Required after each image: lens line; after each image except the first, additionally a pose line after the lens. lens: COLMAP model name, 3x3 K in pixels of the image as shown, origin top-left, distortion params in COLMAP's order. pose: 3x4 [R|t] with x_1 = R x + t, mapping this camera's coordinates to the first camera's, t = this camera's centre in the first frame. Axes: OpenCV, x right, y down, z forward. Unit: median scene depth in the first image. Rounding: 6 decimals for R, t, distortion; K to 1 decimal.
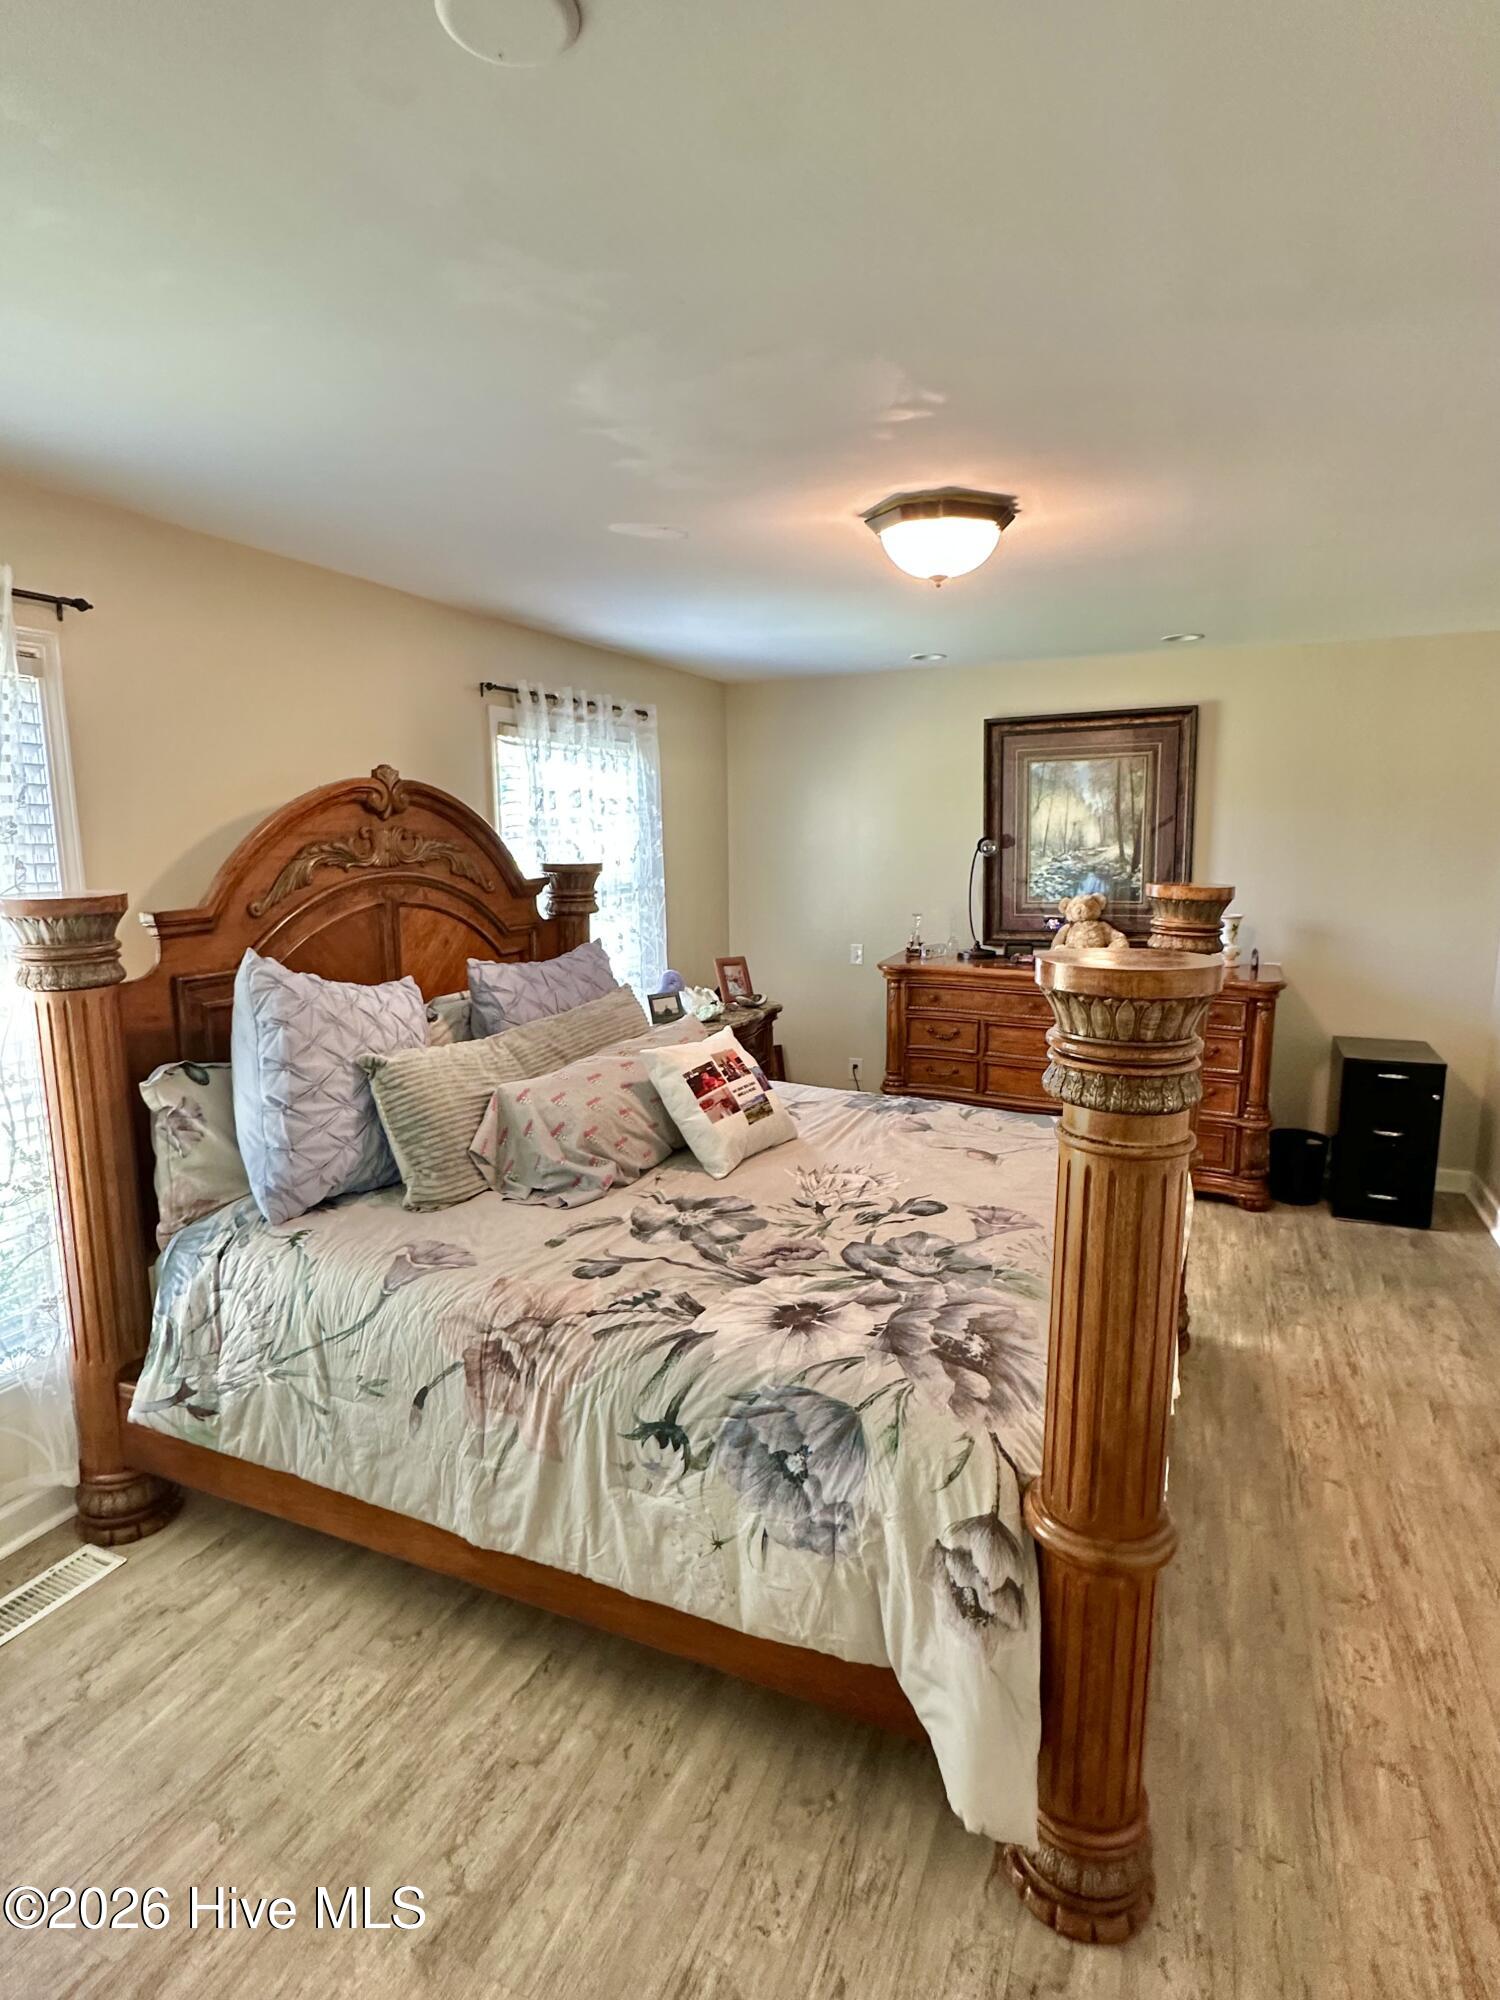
lens RADIAL K [[1038.8, 0, 746.5], [0, 1038.8, 994.9], [0, 0, 1]] dist [0.003048, -0.001038]
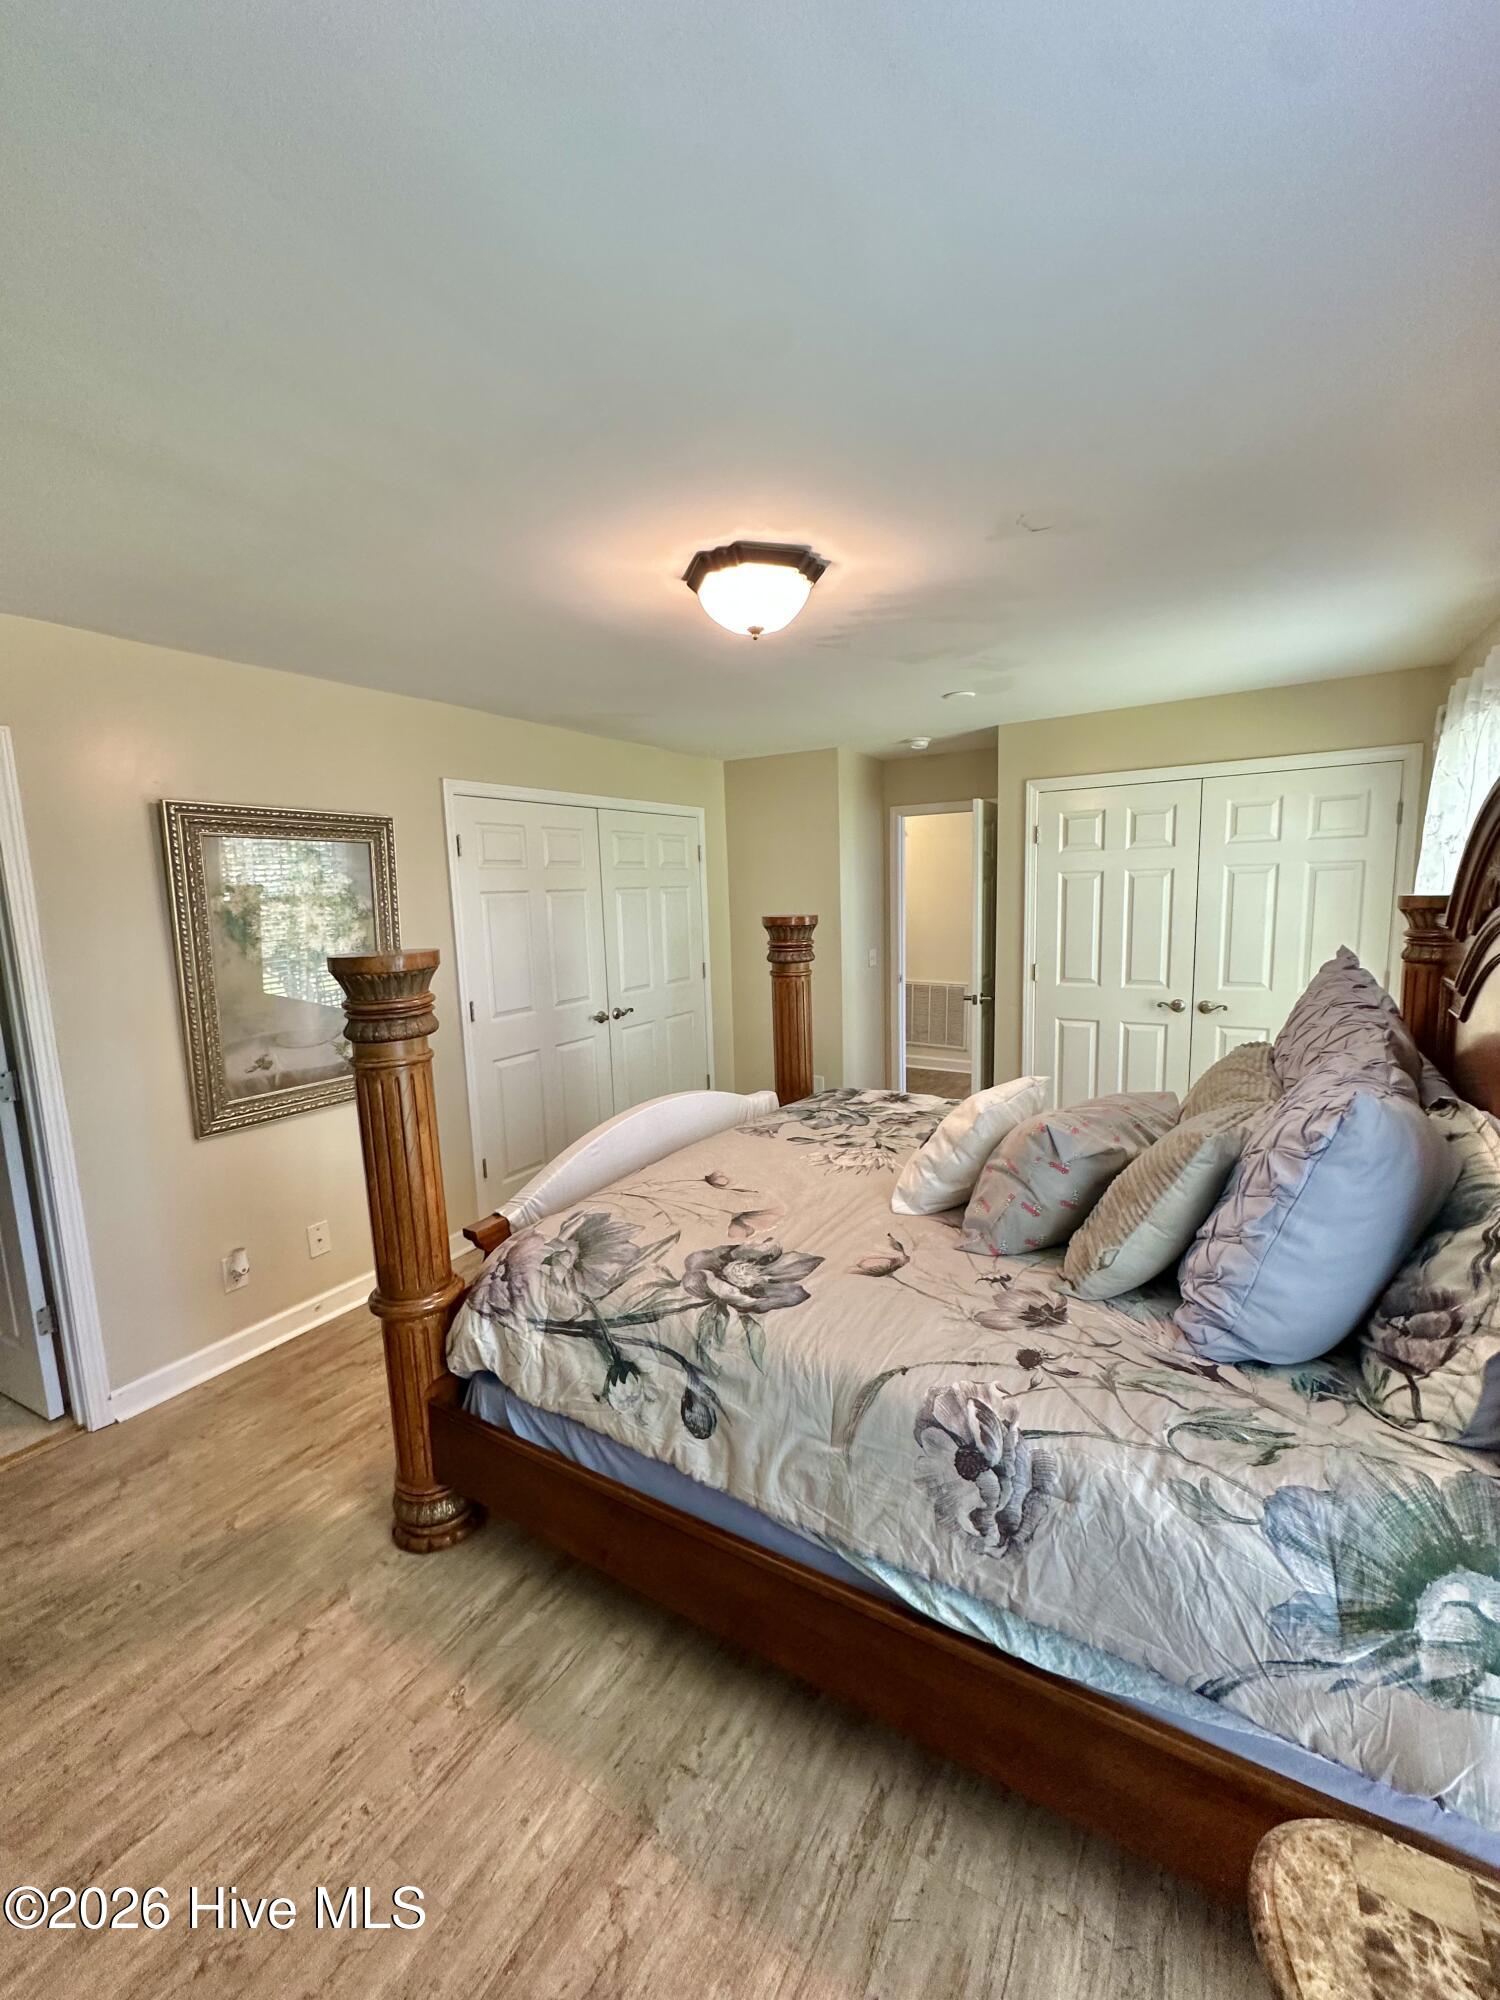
lens RADIAL K [[798.7, 0, 741.3], [0, 798.7, 999.7], [0, 0, 1]] dist [-0.001143, -0.000471]
pose [[-0.988266, 0.017046, 0.151791, 0.088579], [0.060599, 0.955956, 0.287186, -0.300883], [-0.140210, 0.293015, -0.945771, 2.030783]]
